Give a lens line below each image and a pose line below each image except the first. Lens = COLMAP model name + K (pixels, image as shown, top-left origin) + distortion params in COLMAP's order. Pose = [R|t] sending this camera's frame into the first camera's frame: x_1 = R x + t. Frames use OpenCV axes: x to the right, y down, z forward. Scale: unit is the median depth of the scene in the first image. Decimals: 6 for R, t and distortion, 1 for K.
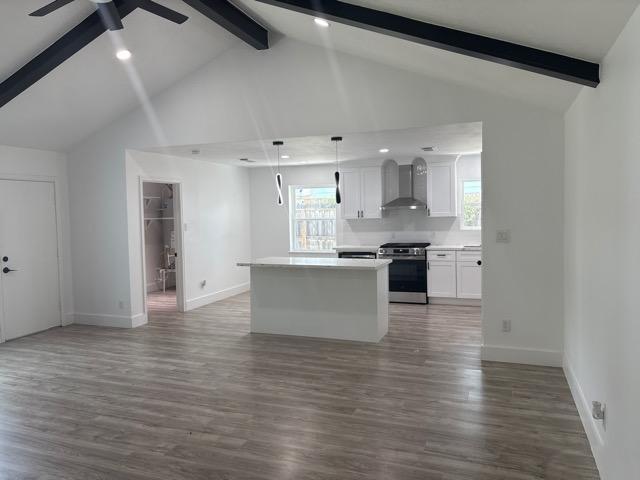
lens RADIAL K [[488.1, 0, 323.0], [0, 488.1, 240.1], [0, 0, 1]] dist [0.061144, -0.063956]
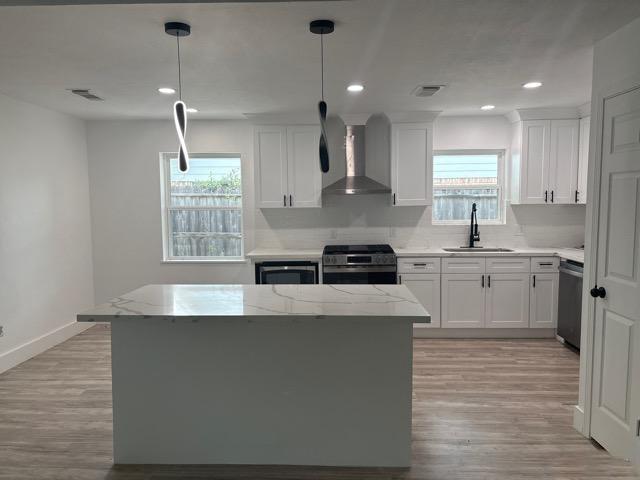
lens RADIAL K [[488.1, 0, 323.0], [0, 488.1, 240.1], [0, 0, 1]] dist [0.061144, -0.063956]
pose [[0.949062, -0.013426, 0.314803, -0.087455], [0.007470, 0.999770, 0.020118, -0.016125], [-0.315000, -0.016742, 0.948944, 0.424898]]
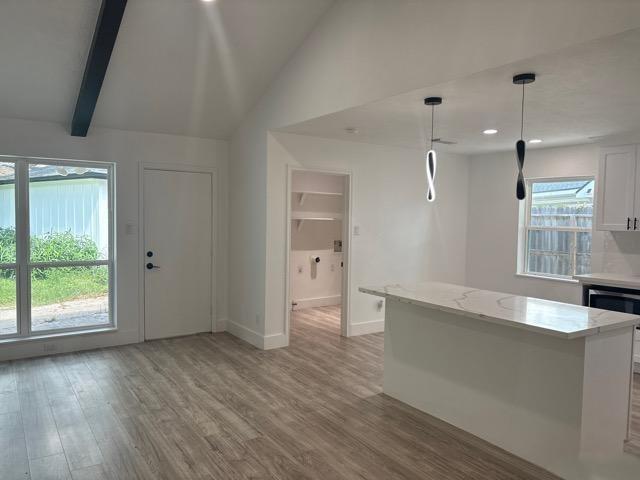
lens RADIAL K [[488.1, 0, 323.0], [0, 488.1, 240.1], [0, 0, 1]] dist [0.061144, -0.063956]
pose [[0.818579, 0.061794, -0.571061, 0.125179], [-0.067441, 0.997659, 0.011284, -0.016497], [0.570421, 0.029276, 0.820830, 0.324641]]
